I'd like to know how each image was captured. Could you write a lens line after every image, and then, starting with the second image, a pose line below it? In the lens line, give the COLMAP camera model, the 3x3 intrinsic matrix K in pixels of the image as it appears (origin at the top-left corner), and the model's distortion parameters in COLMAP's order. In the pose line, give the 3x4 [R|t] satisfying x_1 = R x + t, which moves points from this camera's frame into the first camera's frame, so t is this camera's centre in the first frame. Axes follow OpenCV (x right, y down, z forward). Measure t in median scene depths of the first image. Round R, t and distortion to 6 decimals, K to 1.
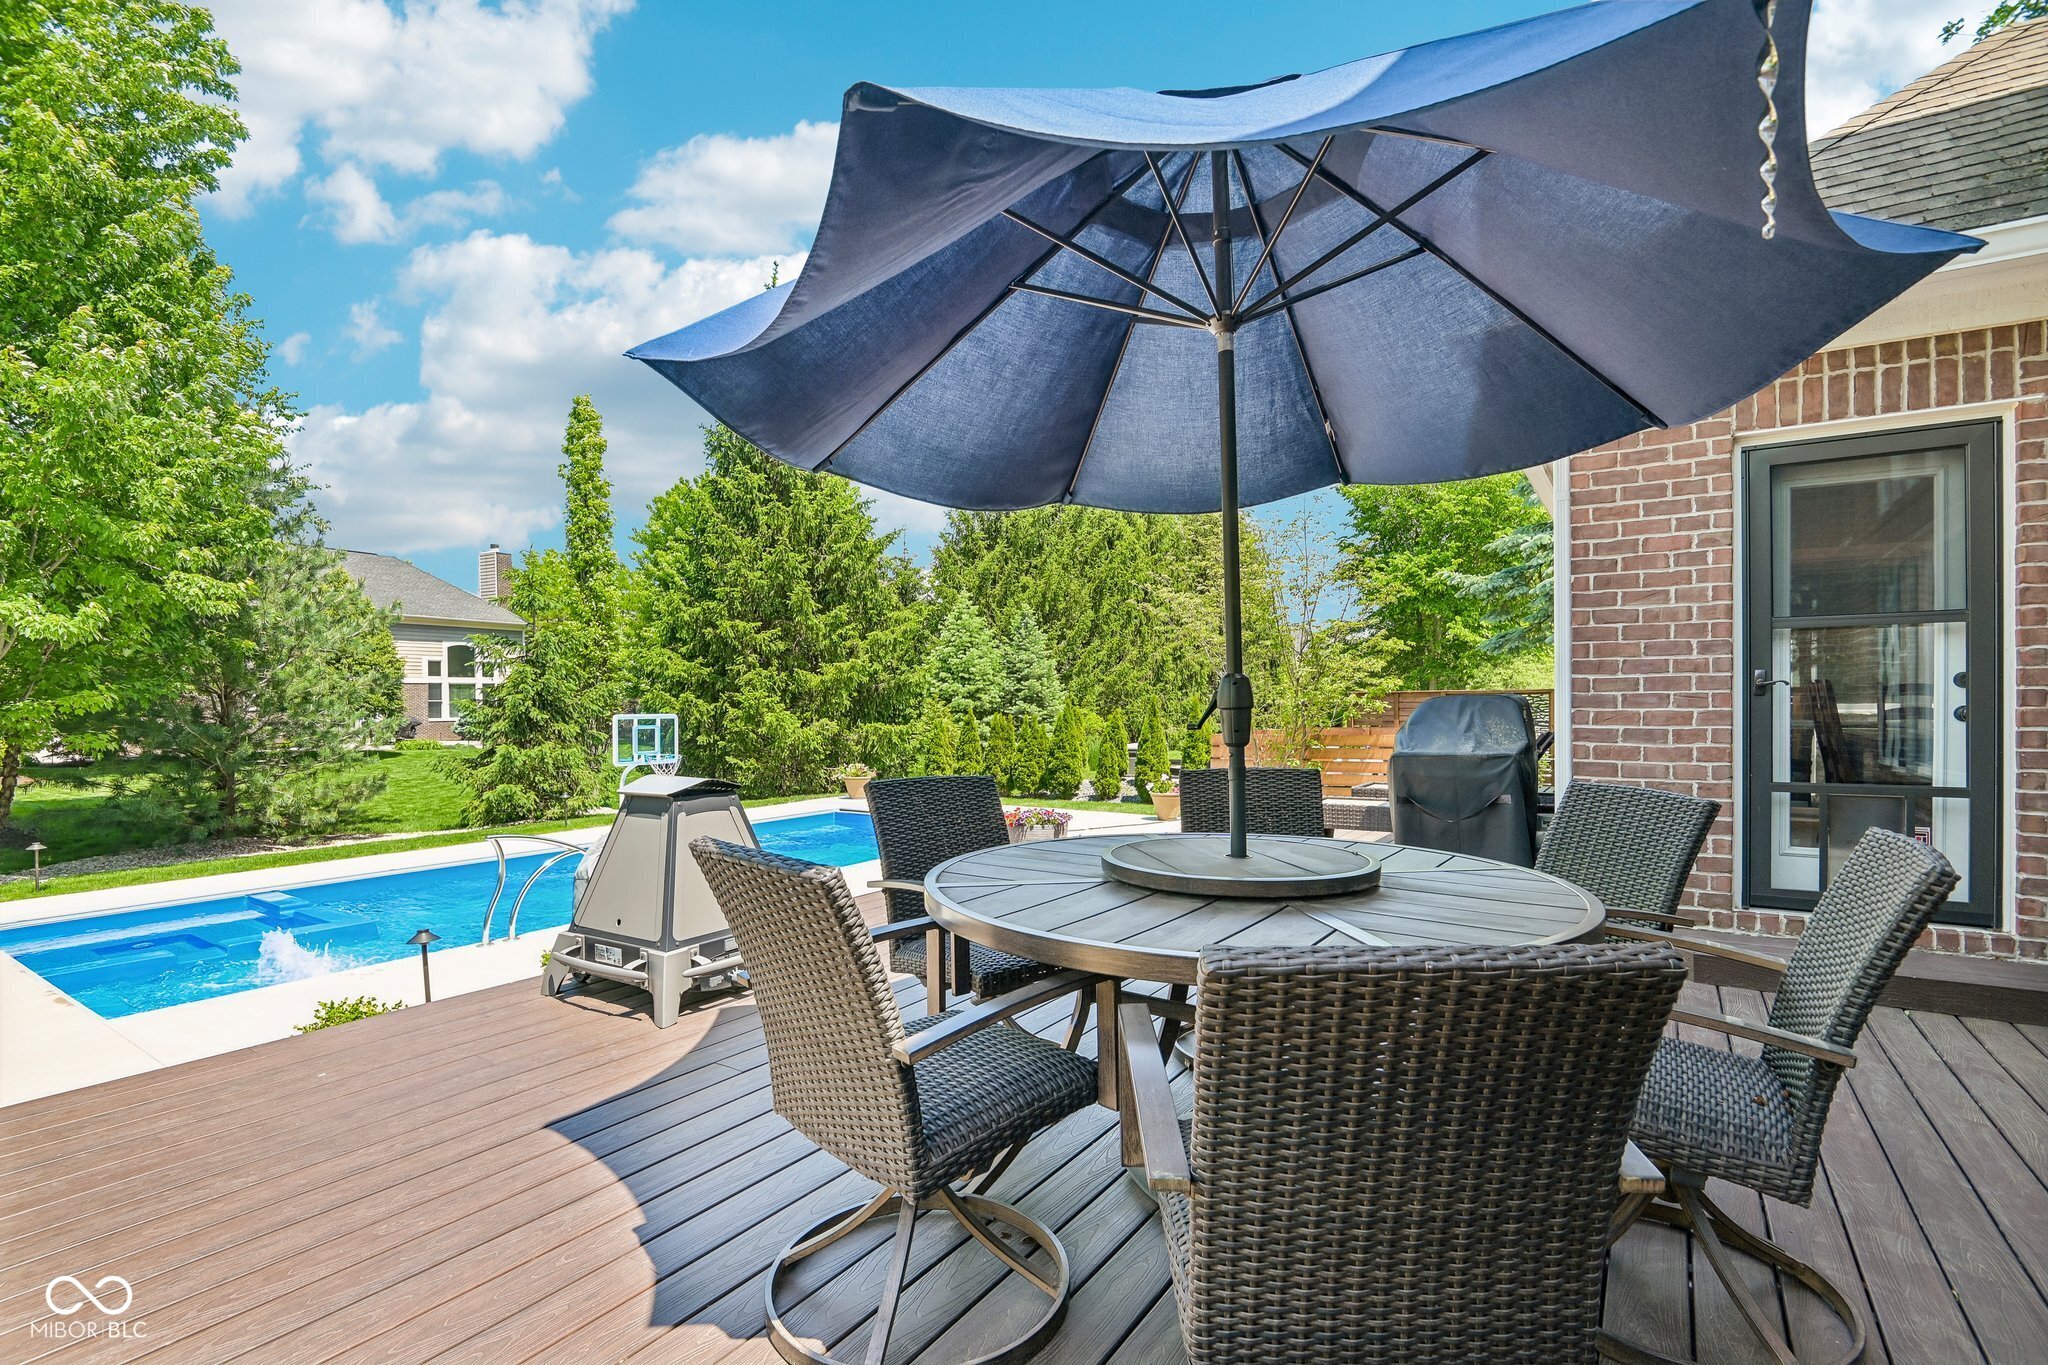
lens RADIAL K [[958.4, 0, 1012.8], [0, 958.4, 704.9], [0, 0, 1]] dist [-0.006247, -0.010070]
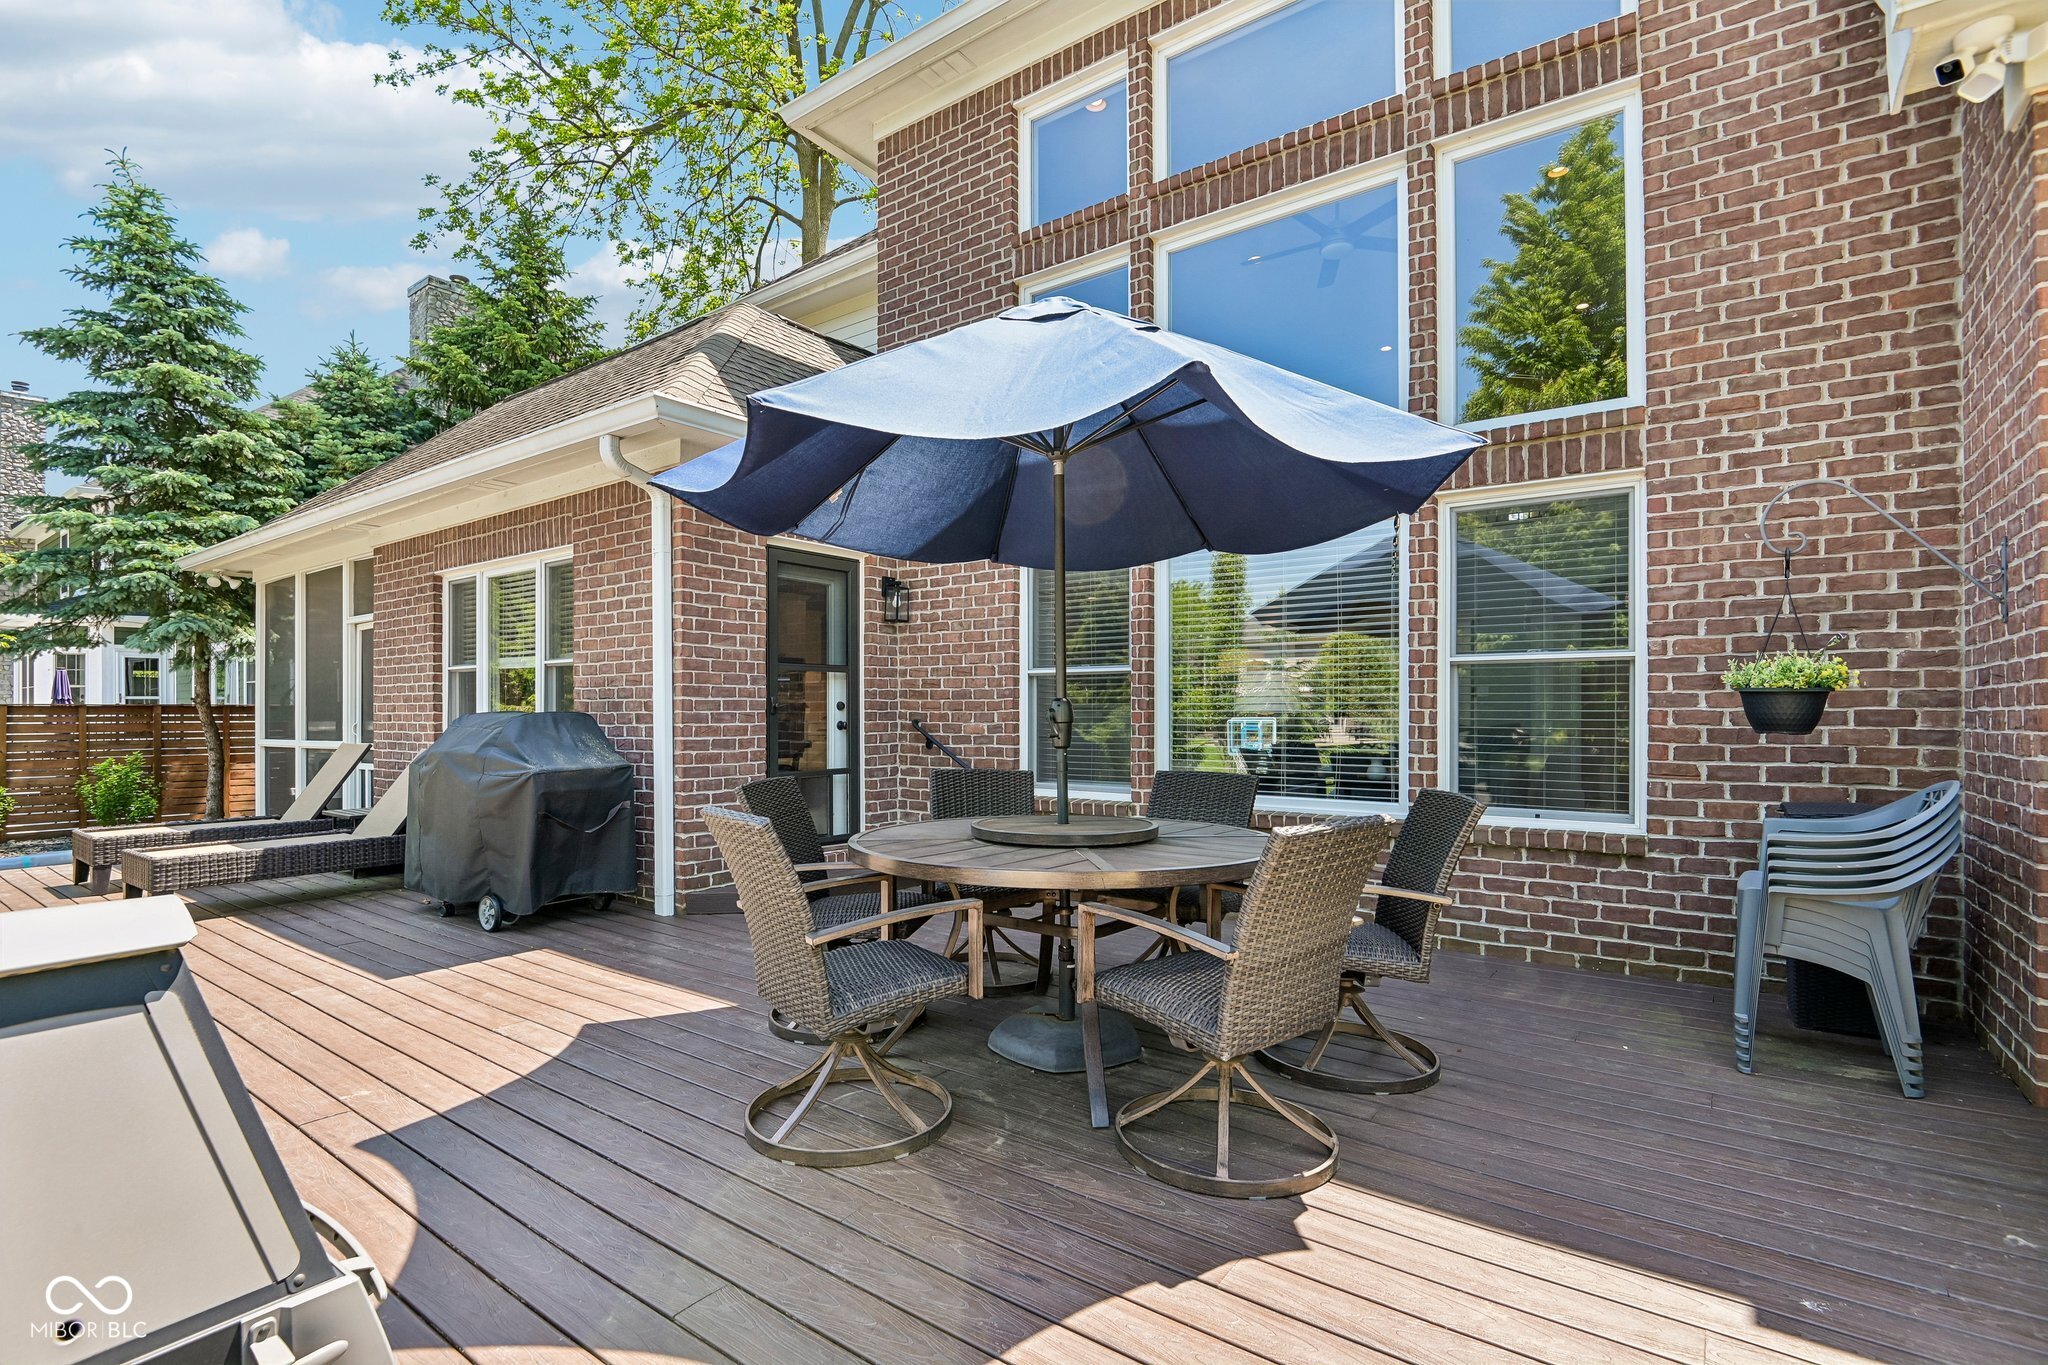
lens RADIAL K [[958.4, 0, 1012.8], [0, 958.4, 704.9], [0, 0, 1]] dist [-0.006247, -0.010070]
pose [[0.031099, 0.015879, 0.999390, -0.655957], [0.006055, 0.999852, -0.016074, 0.001459], [-0.999498, 0.006552, 0.030998, 0.552509]]
